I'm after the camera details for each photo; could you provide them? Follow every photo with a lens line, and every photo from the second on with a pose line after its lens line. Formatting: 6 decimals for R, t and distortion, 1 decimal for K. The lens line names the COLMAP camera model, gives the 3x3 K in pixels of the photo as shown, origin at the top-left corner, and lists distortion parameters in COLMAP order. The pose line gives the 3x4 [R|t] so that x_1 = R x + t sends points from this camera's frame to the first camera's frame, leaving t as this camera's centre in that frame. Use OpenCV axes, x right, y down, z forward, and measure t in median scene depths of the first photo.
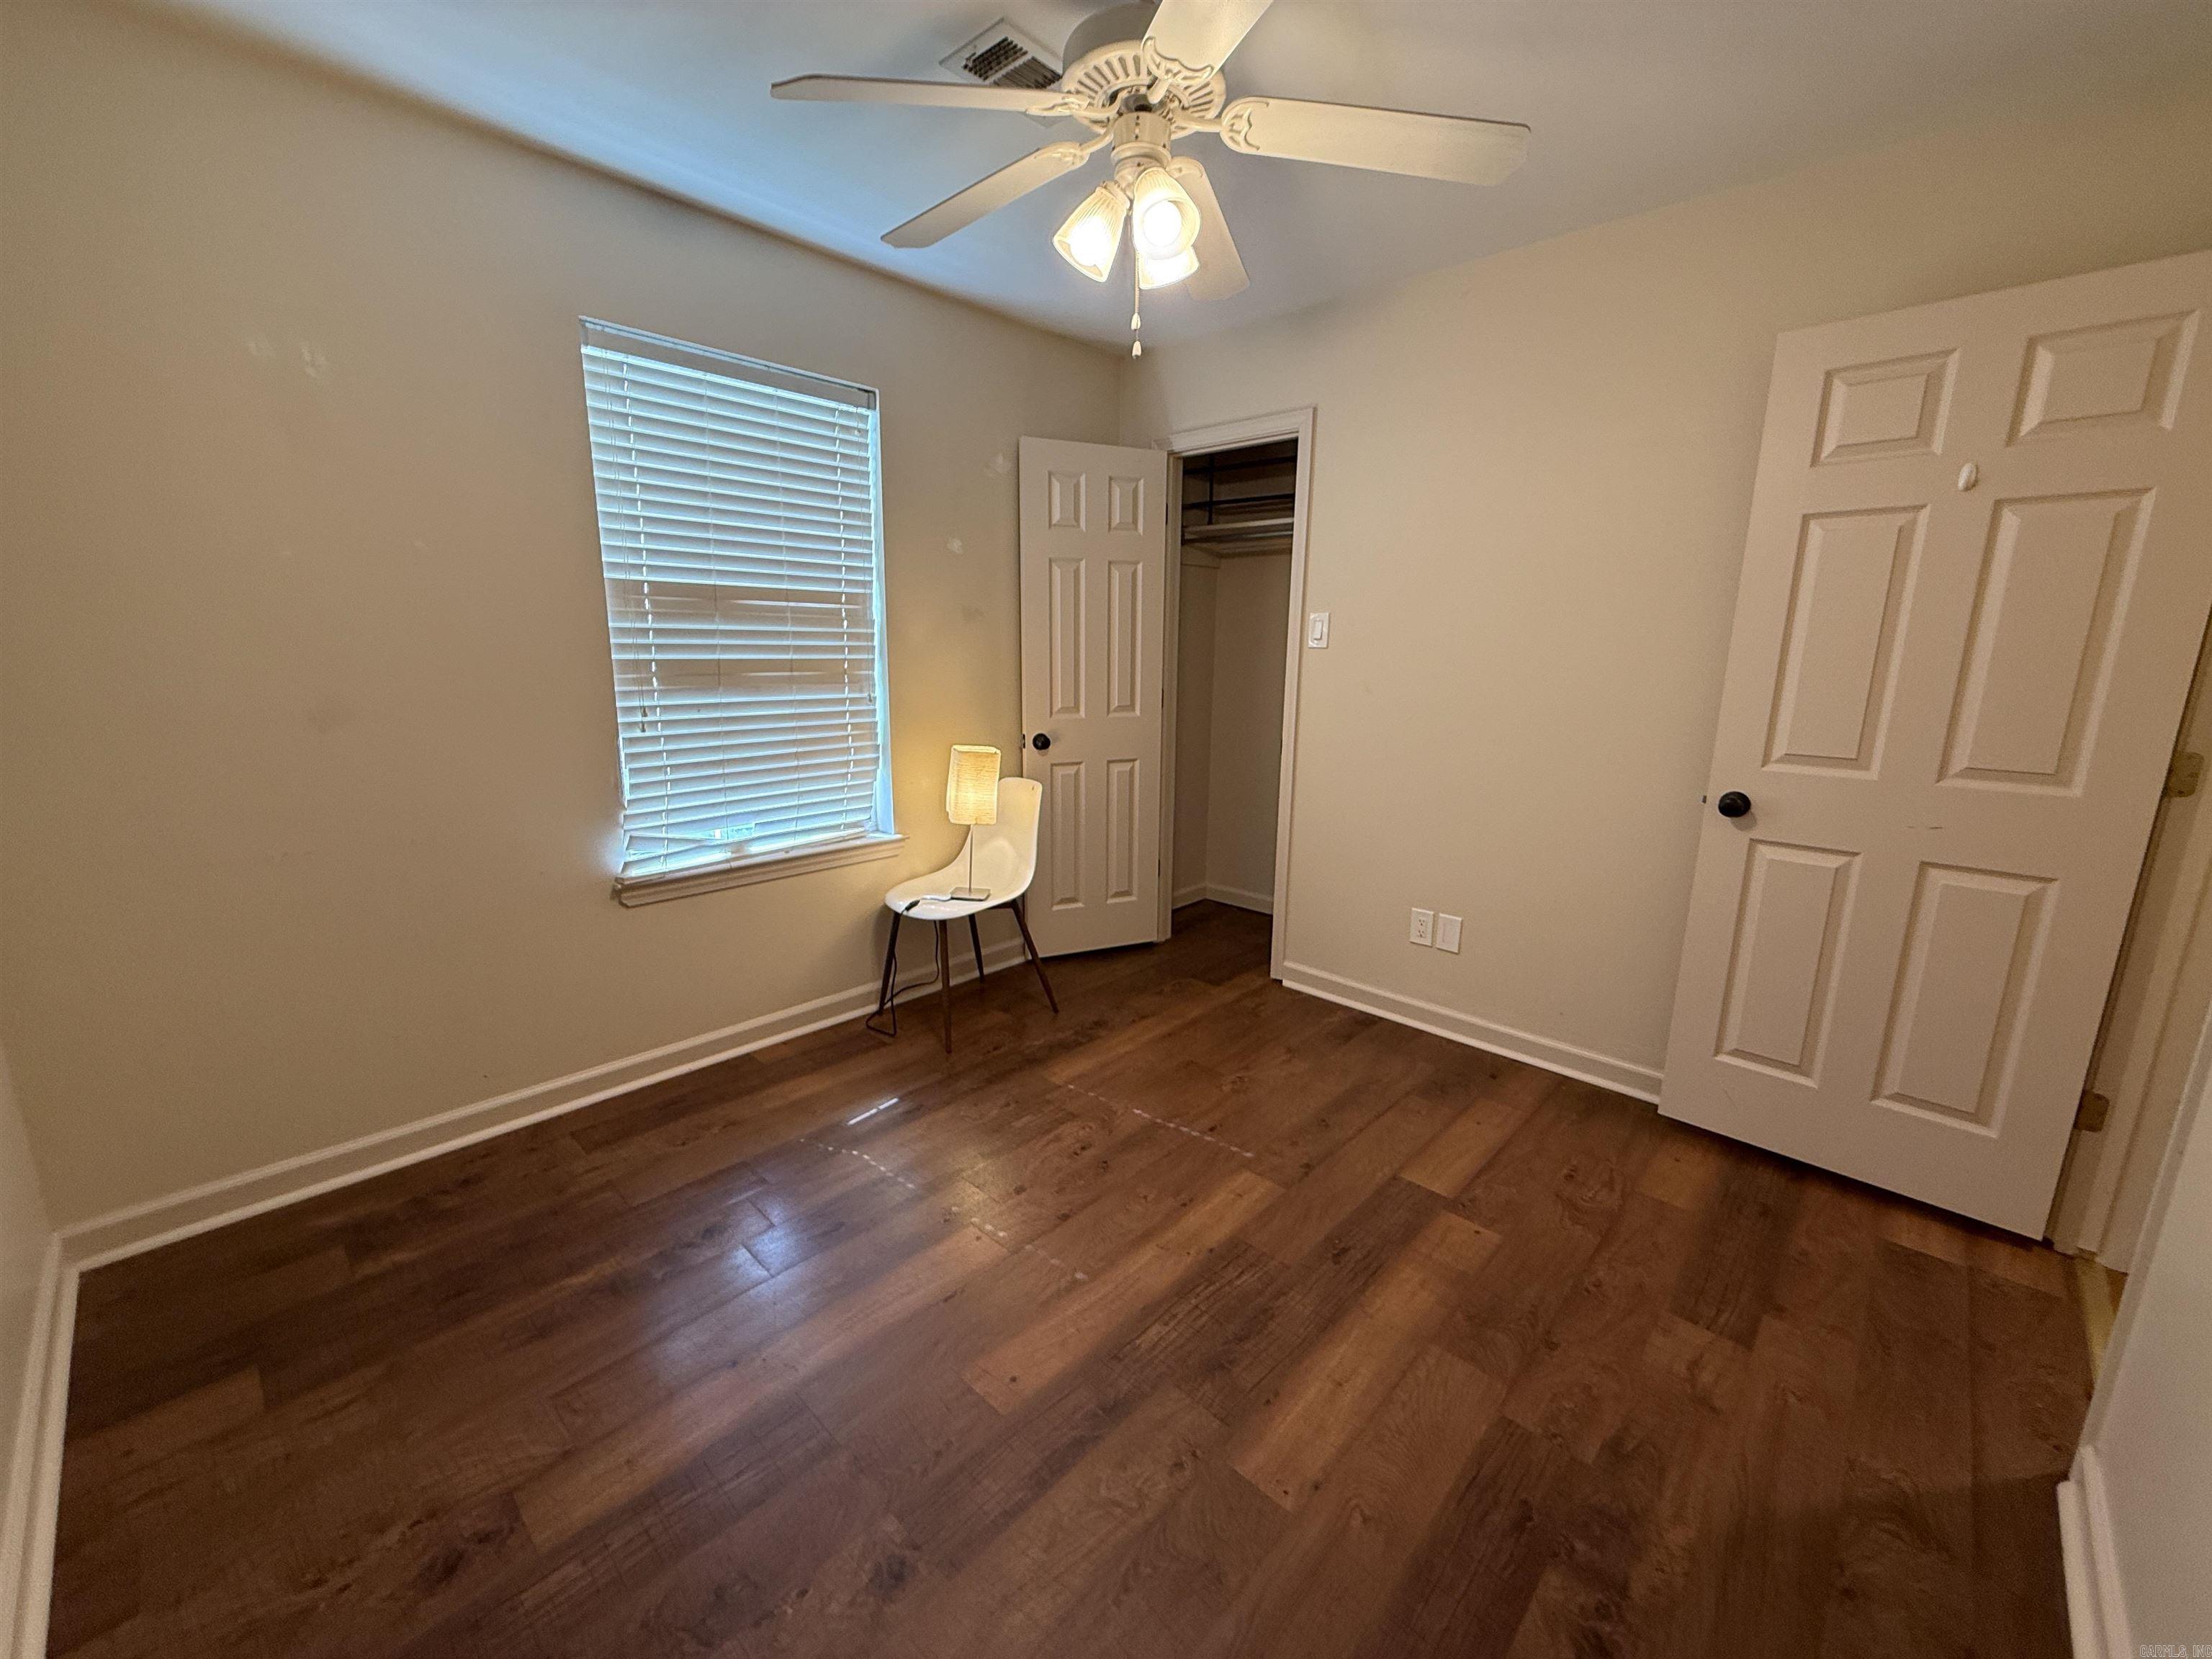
lens RADIAL K [[885.7, 0, 1095.6], [0, 885.7, 833.8], [0, 0, 1]] dist [-0.000815, 0.000775]
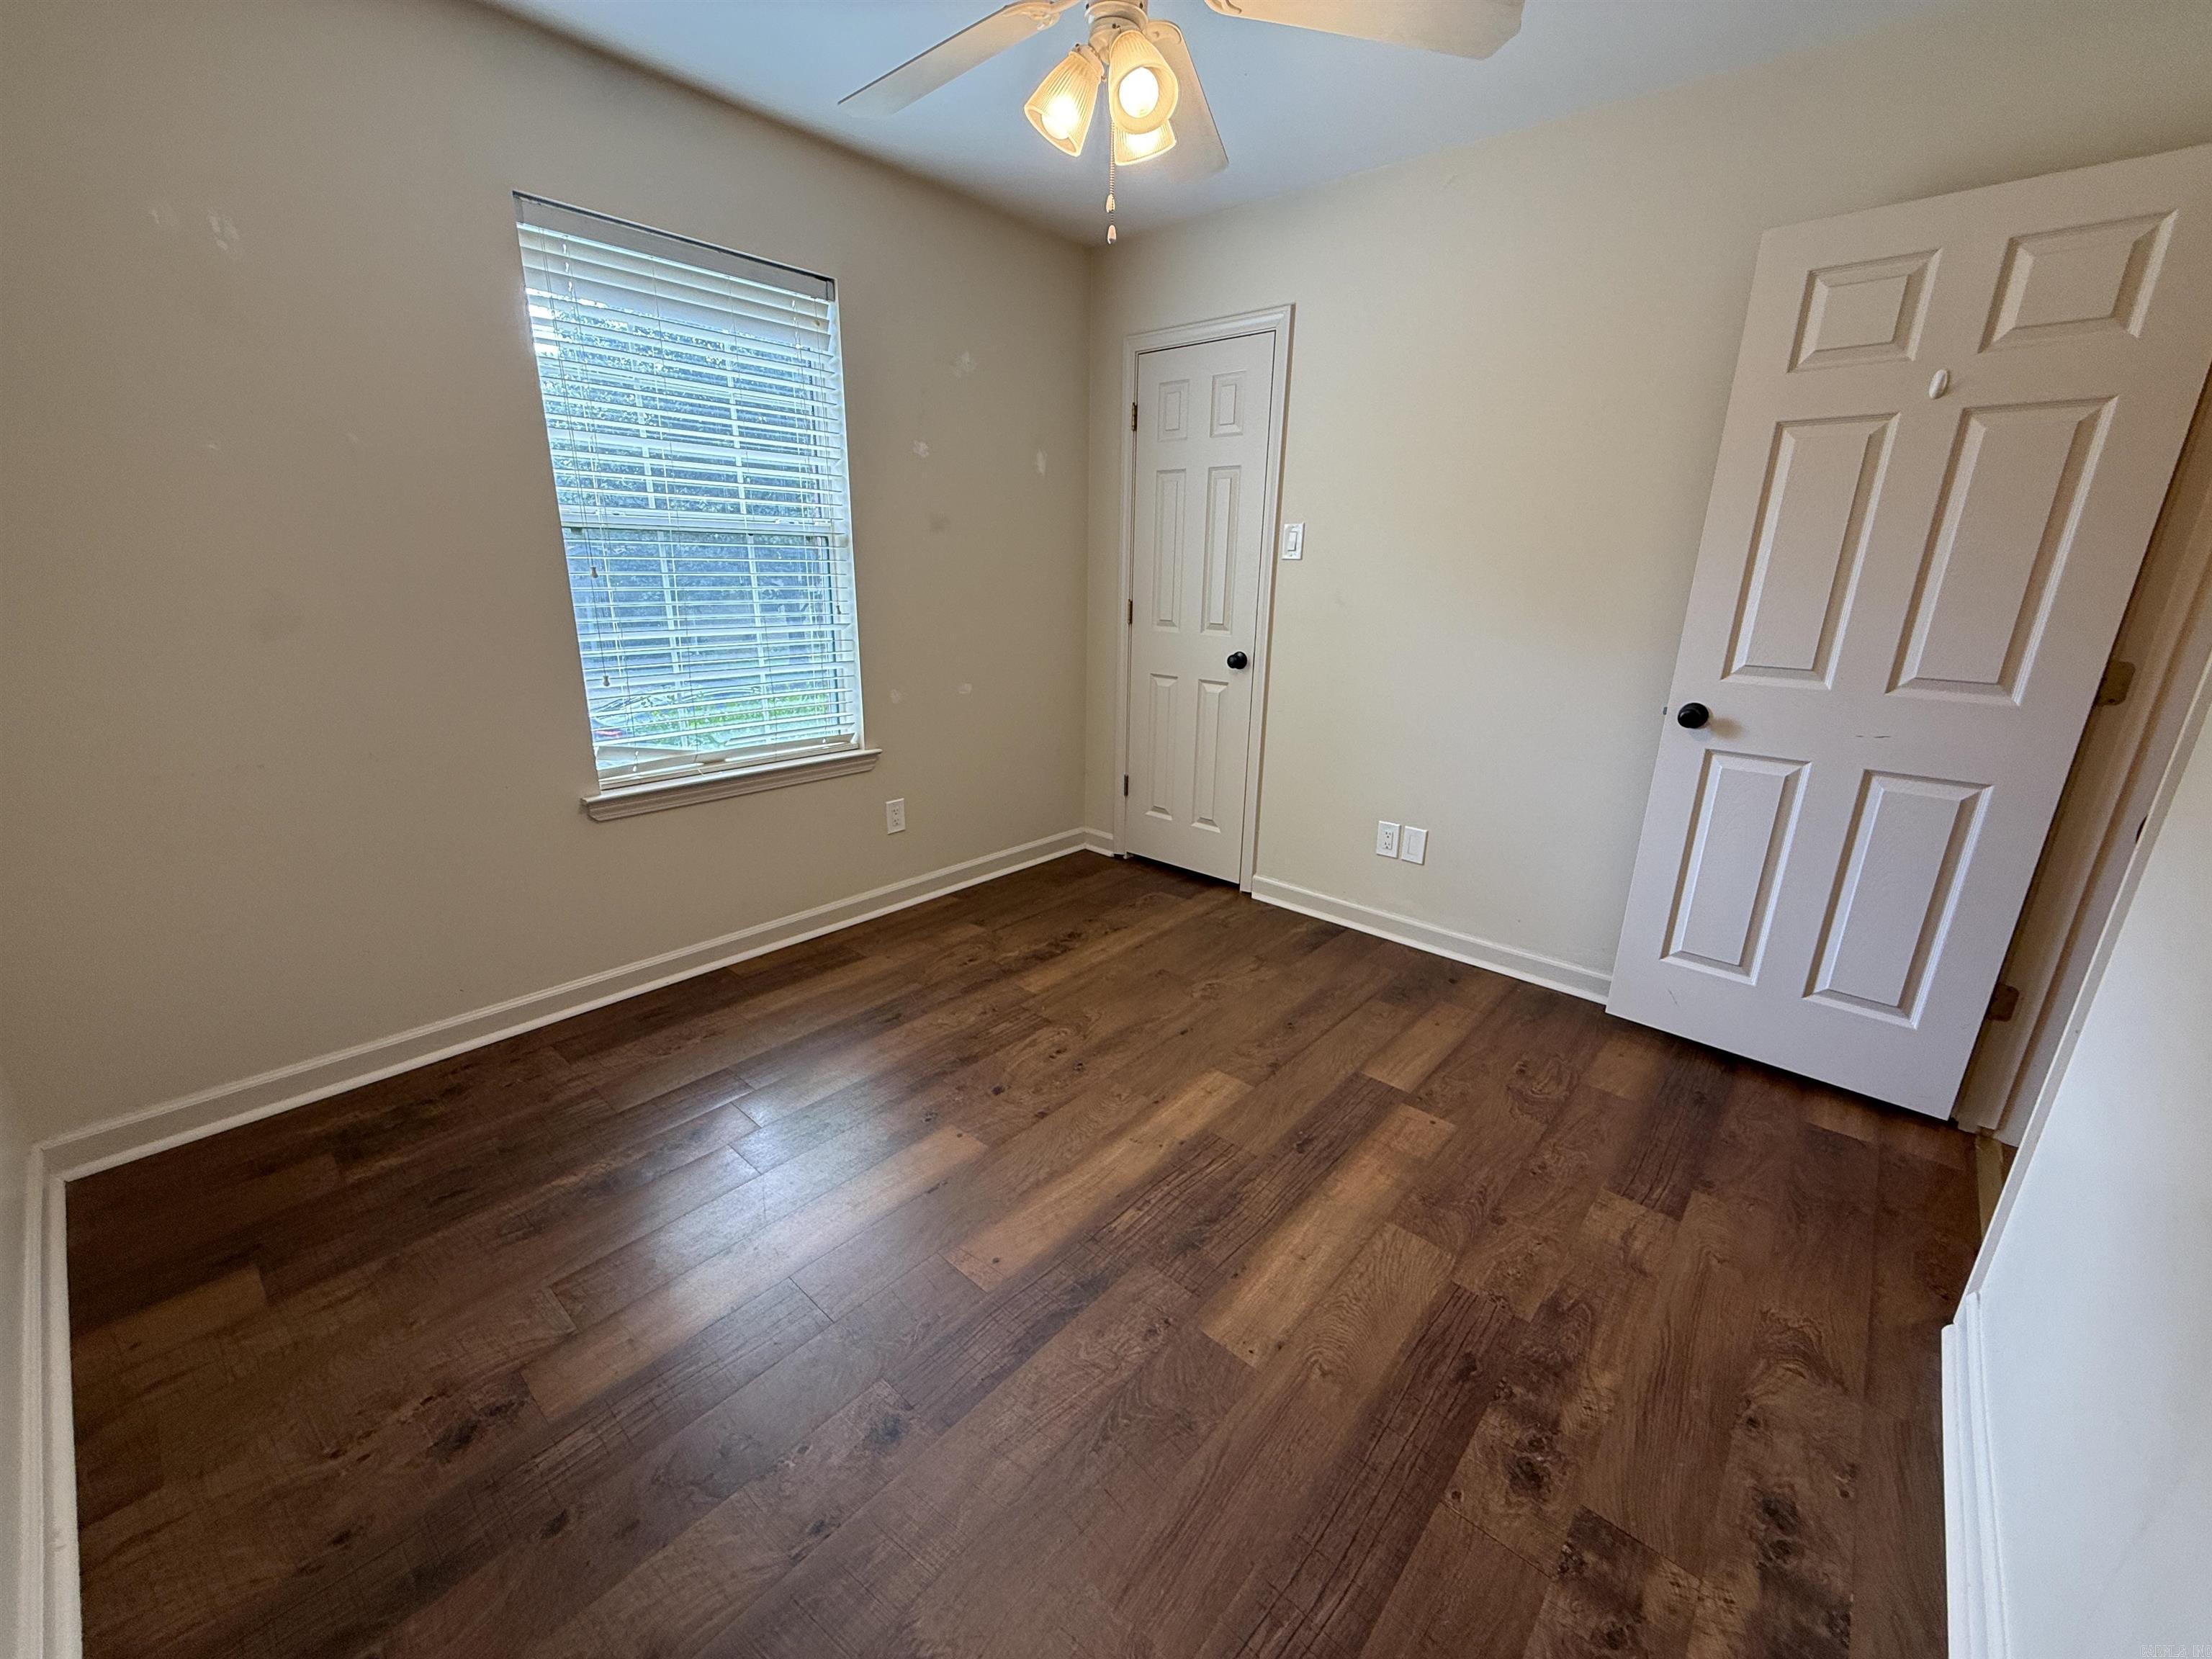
lens RADIAL K [[885.7, 0, 1095.2], [0, 885.7, 834.7], [0, 0, 1]] dist [-0.000815, 0.000775]
pose [[0.999401, -0.005258, 0.034217, -0.007082], [0.002248, 0.996168, 0.087427, 0.015801], [-0.034545, -0.087298, 0.995583, -0.009745]]
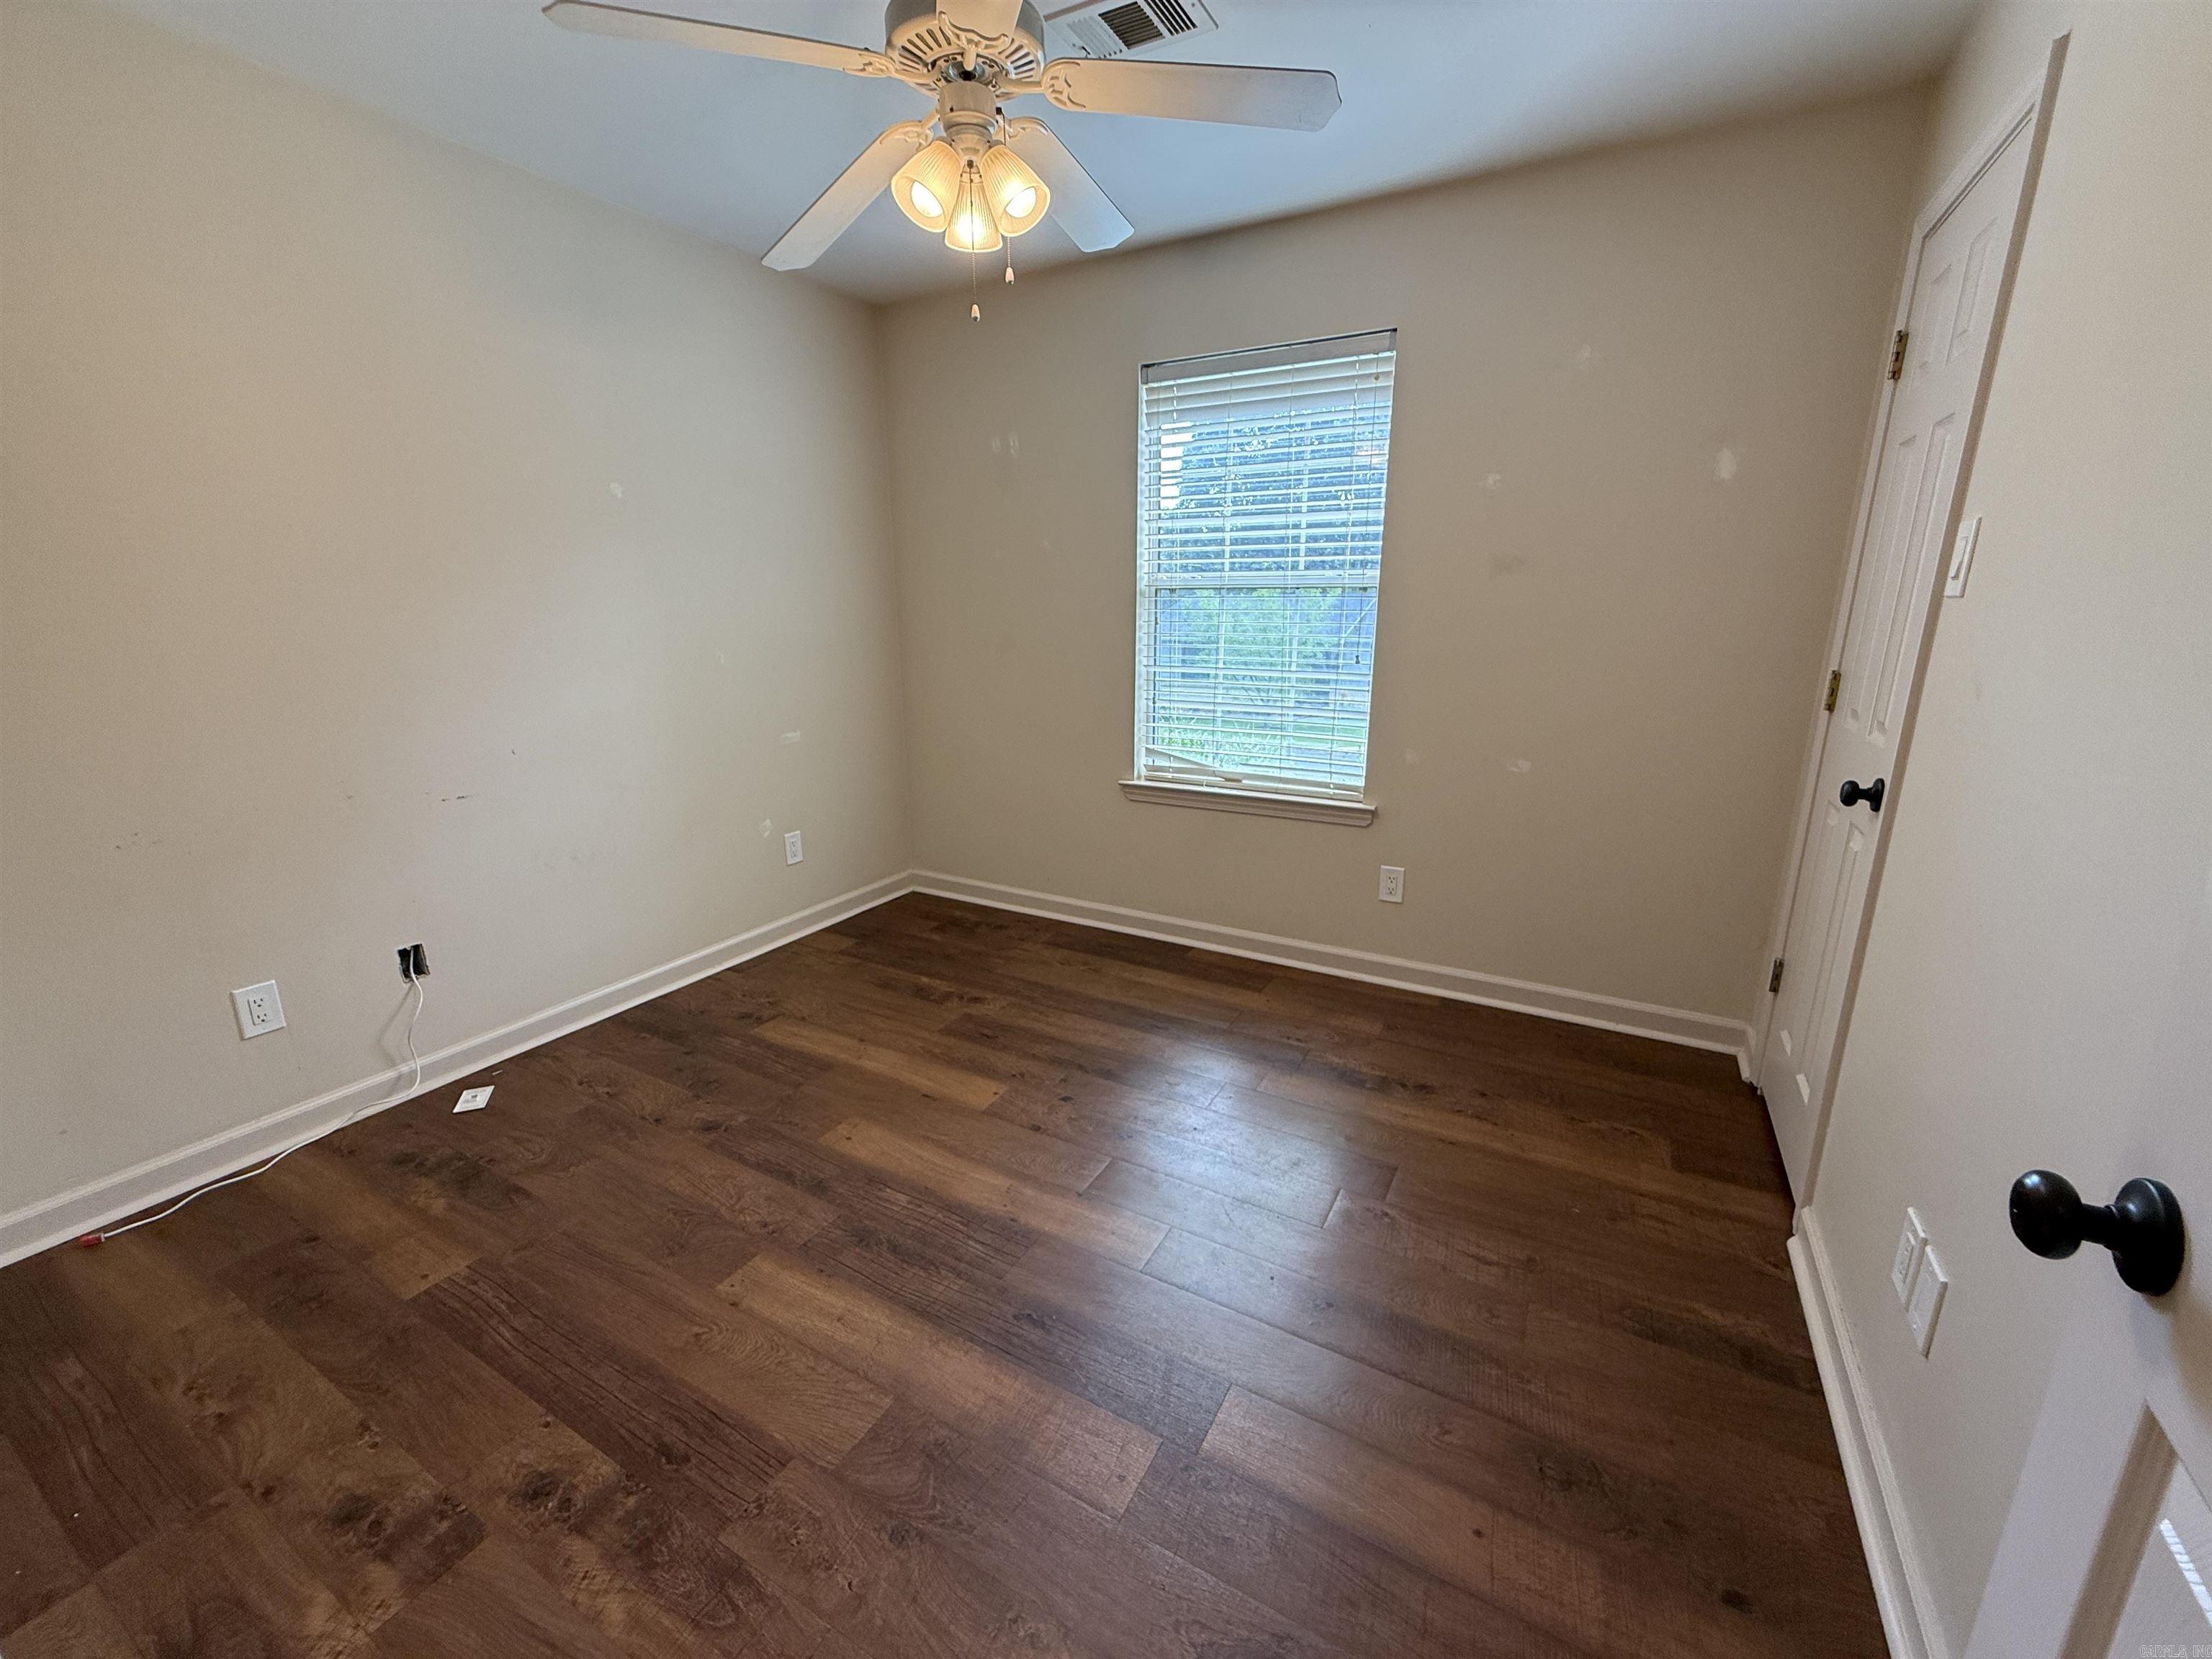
lens RADIAL K [[885.7, 0, 1106.6], [0, 885.7, 833.9], [0, 0, 1]] dist [-0.000815, 0.000775]
pose [[0.244535, 0.230596, -0.941822, 1.047176], [-0.201347, 0.962214, 0.183311, -0.150814], [0.948505, 0.144807, 0.281725, 0.811567]]
